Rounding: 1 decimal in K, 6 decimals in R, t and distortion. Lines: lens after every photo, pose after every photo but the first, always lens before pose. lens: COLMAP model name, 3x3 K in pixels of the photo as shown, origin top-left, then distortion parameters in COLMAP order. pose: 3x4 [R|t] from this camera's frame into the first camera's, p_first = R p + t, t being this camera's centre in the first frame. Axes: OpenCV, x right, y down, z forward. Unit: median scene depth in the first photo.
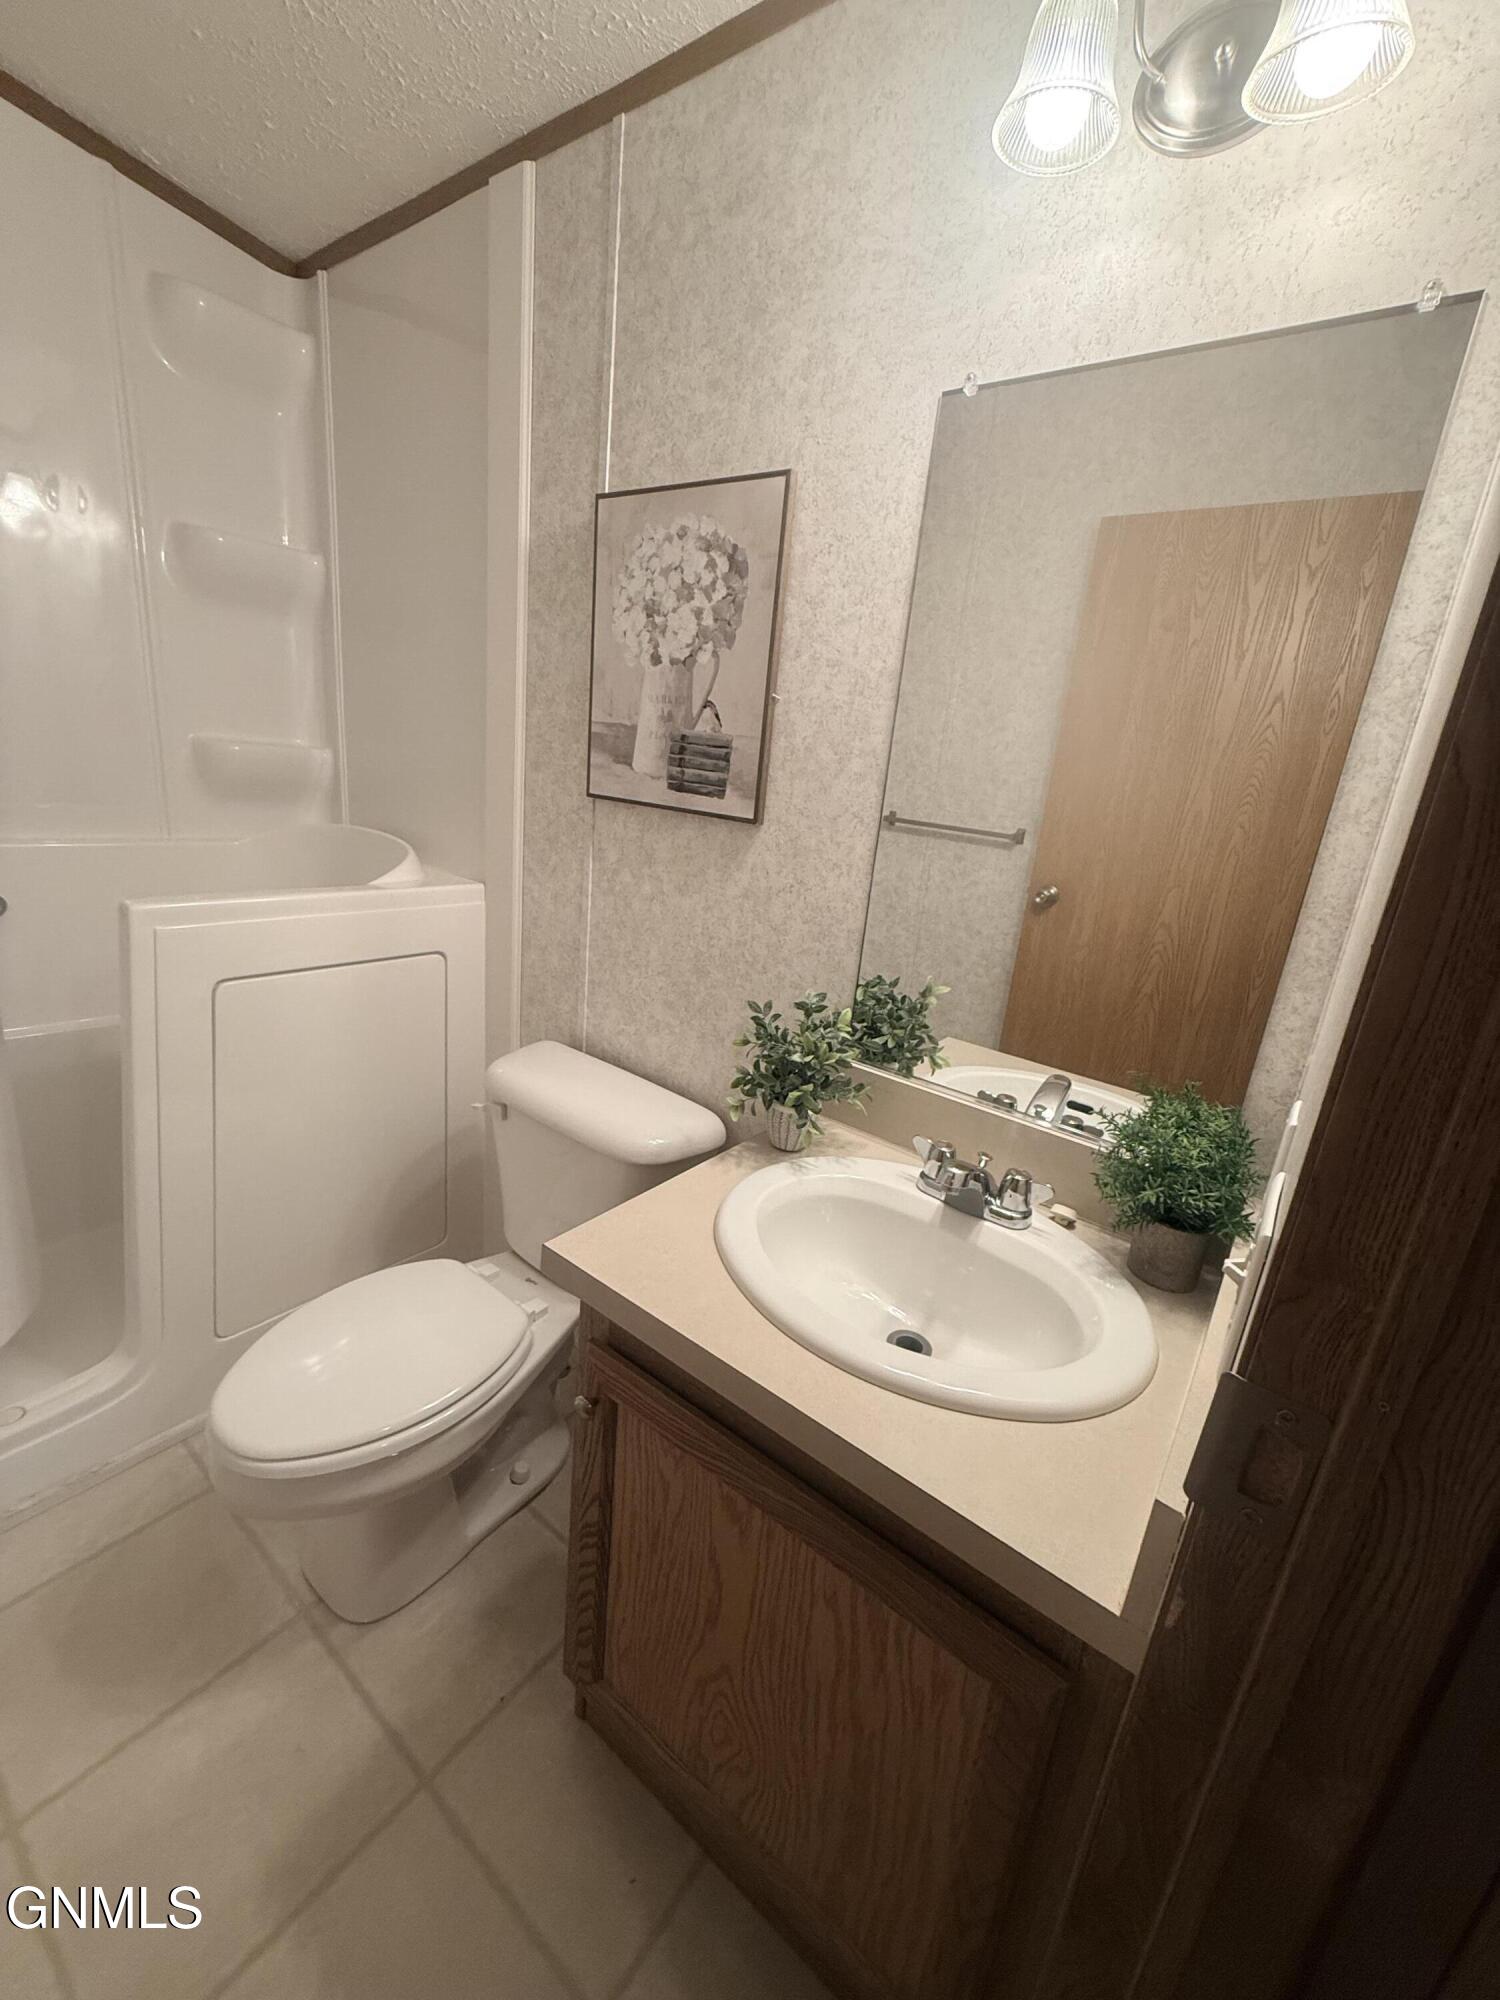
lens RADIAL K [[797.9, 0, 747.2], [0, 797.9, 993.4], [0, 0, 1]] dist [-0.000411, -0.000097]
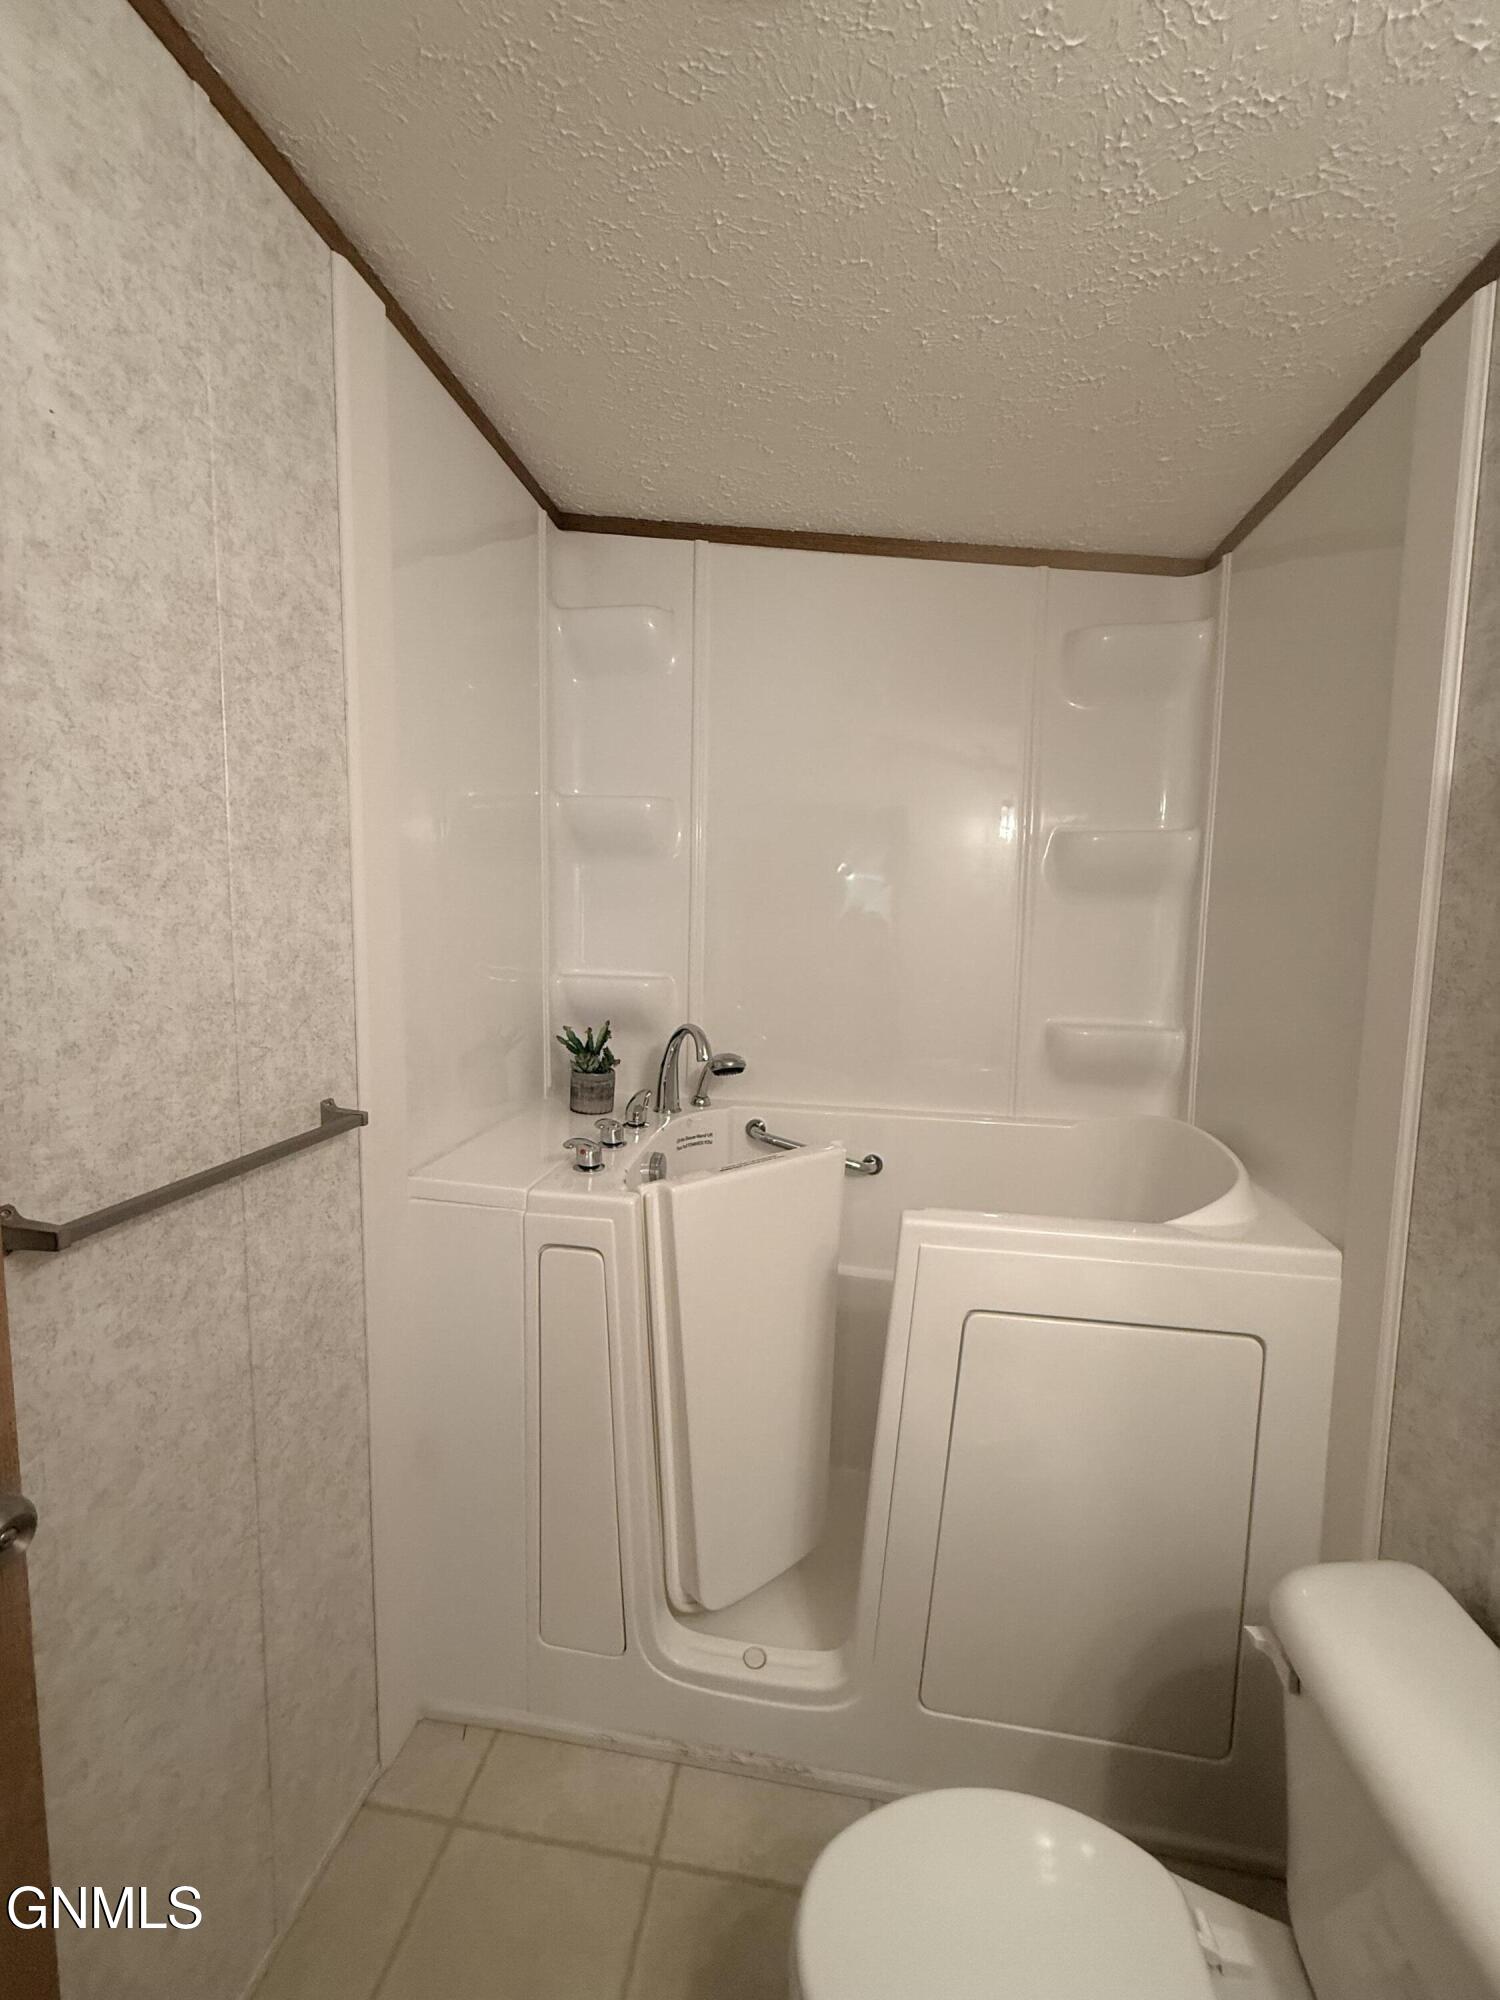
lens RADIAL K [[797.9, 0, 752.0], [0, 797.9, 994.3], [0, 0, 1]] dist [-0.000411, -0.000097]
pose [[0.481063, -0.009173, -0.876638, 0.023886], [-0.213456, 0.968627, -0.127271, -0.157461], [0.850303, 0.248349, 0.464013, 0.209363]]
